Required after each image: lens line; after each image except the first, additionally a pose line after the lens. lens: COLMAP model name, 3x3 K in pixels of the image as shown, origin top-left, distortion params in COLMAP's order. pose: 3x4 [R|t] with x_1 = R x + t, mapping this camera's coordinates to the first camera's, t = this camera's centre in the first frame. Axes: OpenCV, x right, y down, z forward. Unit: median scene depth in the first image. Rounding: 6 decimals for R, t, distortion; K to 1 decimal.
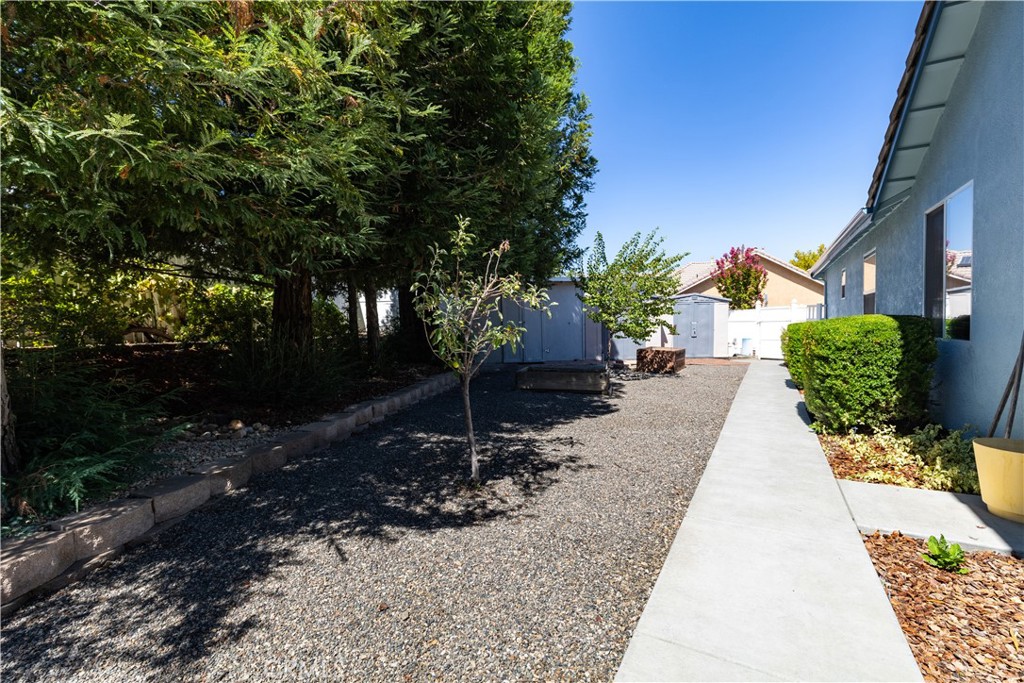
lens RADIAL K [[472.3, 0, 512.4], [0, 472.3, 339.8], [0, 0, 1]] dist [0.014871, -0.001233]
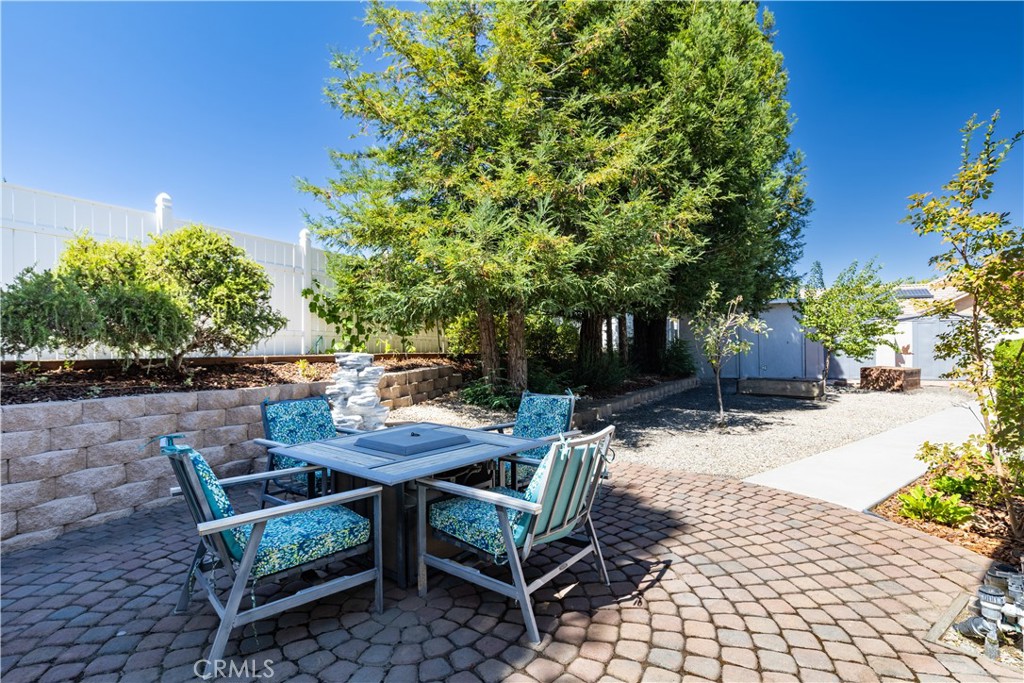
lens RADIAL K [[497.2, 0, 508.9], [0, 497.2, 346.4], [0, 0, 1]] dist [0.000997, 0.000118]
pose [[0.921467, 0.004991, -0.388425, -0.032026], [-0.016433, 0.999523, -0.026141, 0.018625], [0.388110, 0.030471, 0.921109, -0.395885]]
